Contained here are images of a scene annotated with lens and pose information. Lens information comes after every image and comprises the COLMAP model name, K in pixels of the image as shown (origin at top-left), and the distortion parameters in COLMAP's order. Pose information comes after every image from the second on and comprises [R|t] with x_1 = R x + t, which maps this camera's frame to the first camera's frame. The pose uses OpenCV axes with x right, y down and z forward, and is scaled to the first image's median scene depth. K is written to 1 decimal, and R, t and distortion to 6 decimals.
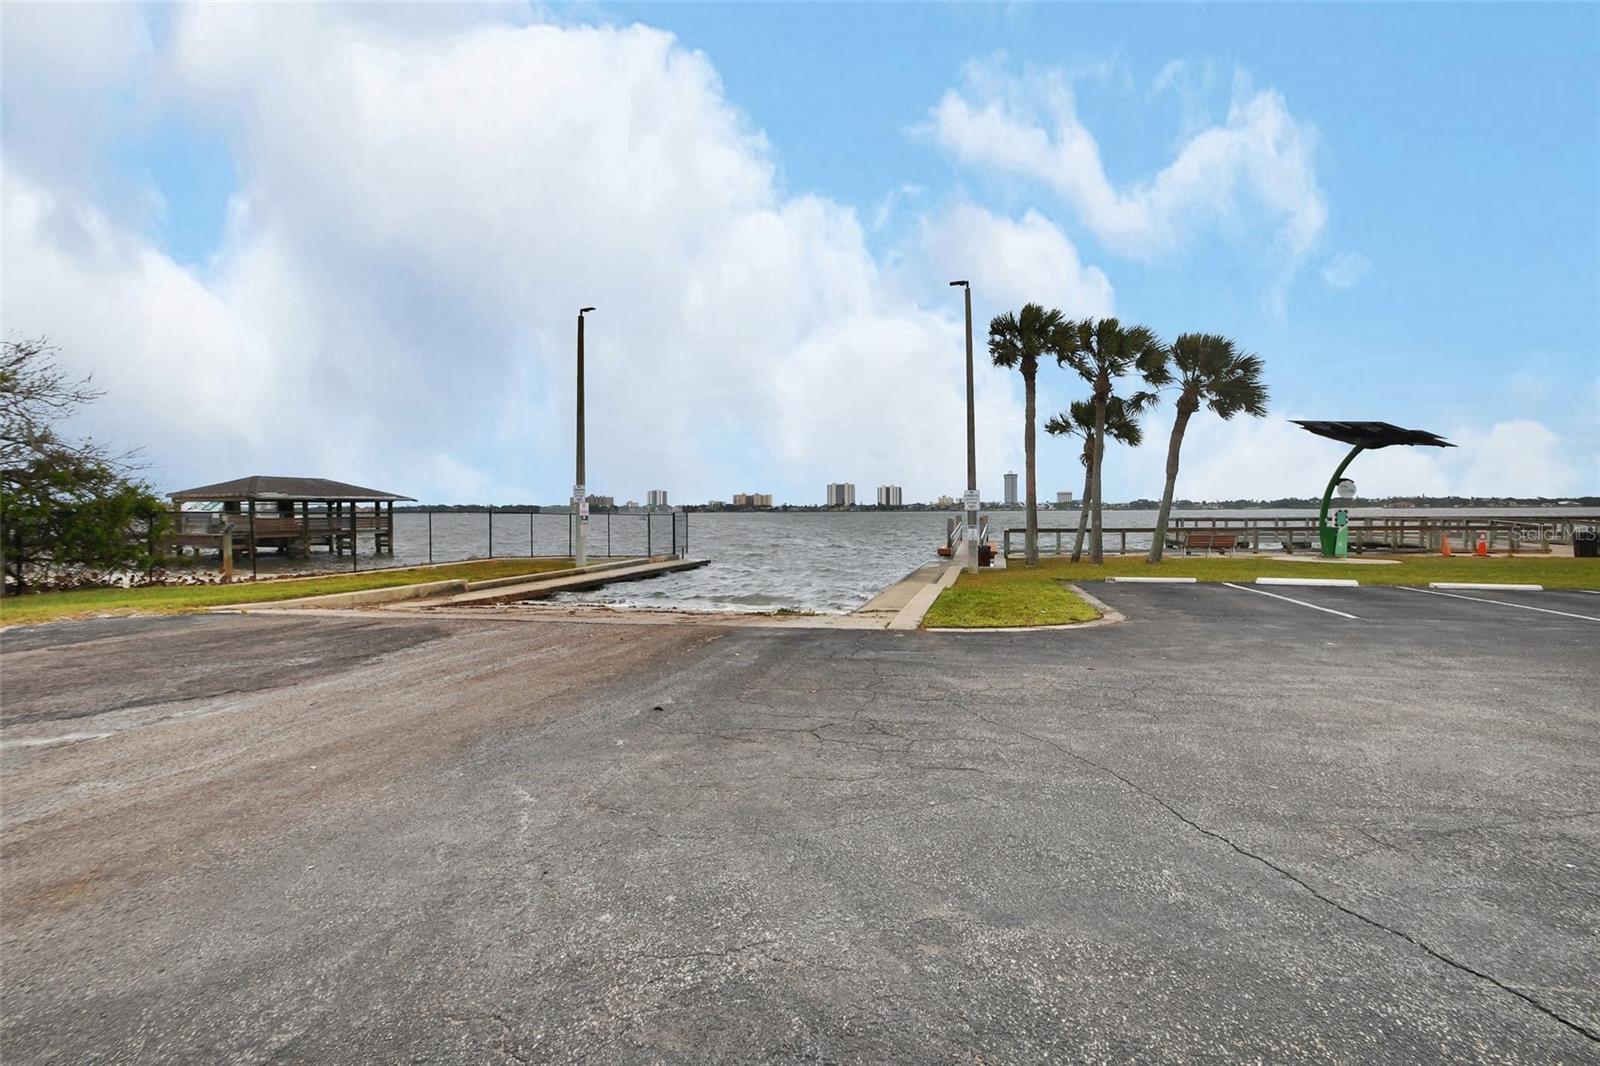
lens RADIAL K [[763.7, 0, 799.7], [0, 763.7, 504.4], [0, 0, 1]] dist [0.000216, -0.000180]
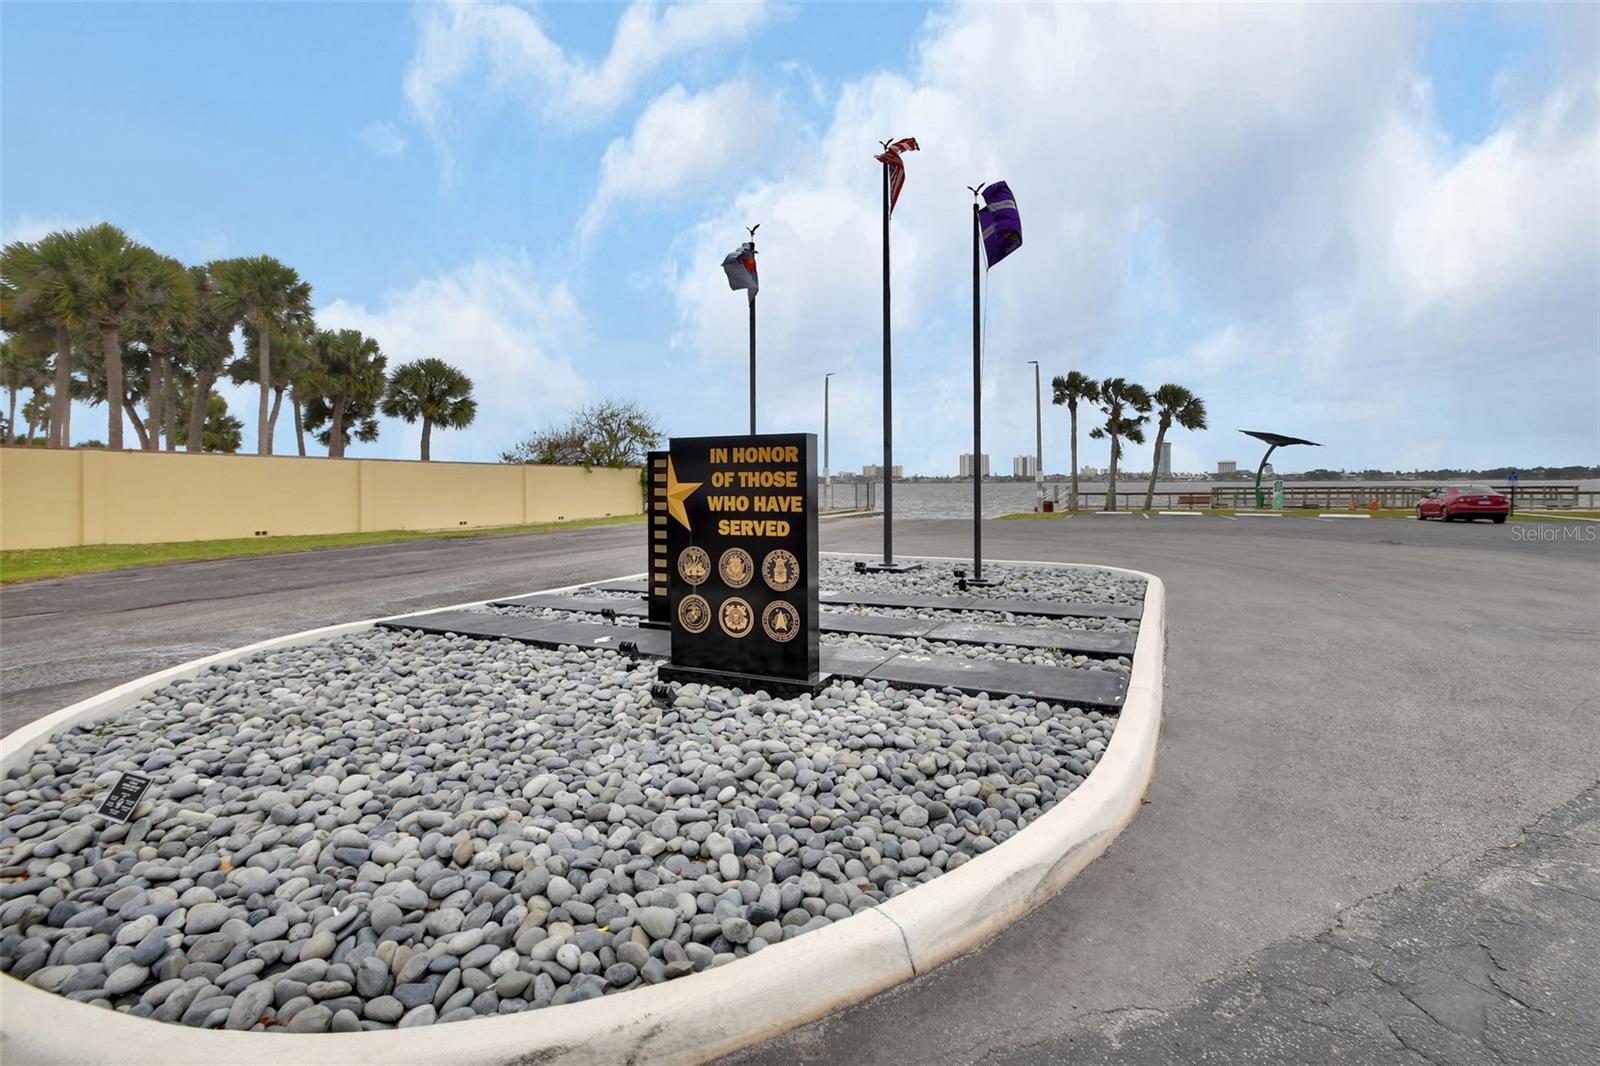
lens RADIAL K [[763.7, 0, 799.7], [0, 763.7, 504.4], [0, 0, 1]] dist [0.000216, -0.000180]
pose [[0.985482, 0.004906, -0.169707, -0.037223], [0.001484, 0.999295, 0.037508, -0.007202], [0.169771, -0.037215, 0.984781, -0.942611]]
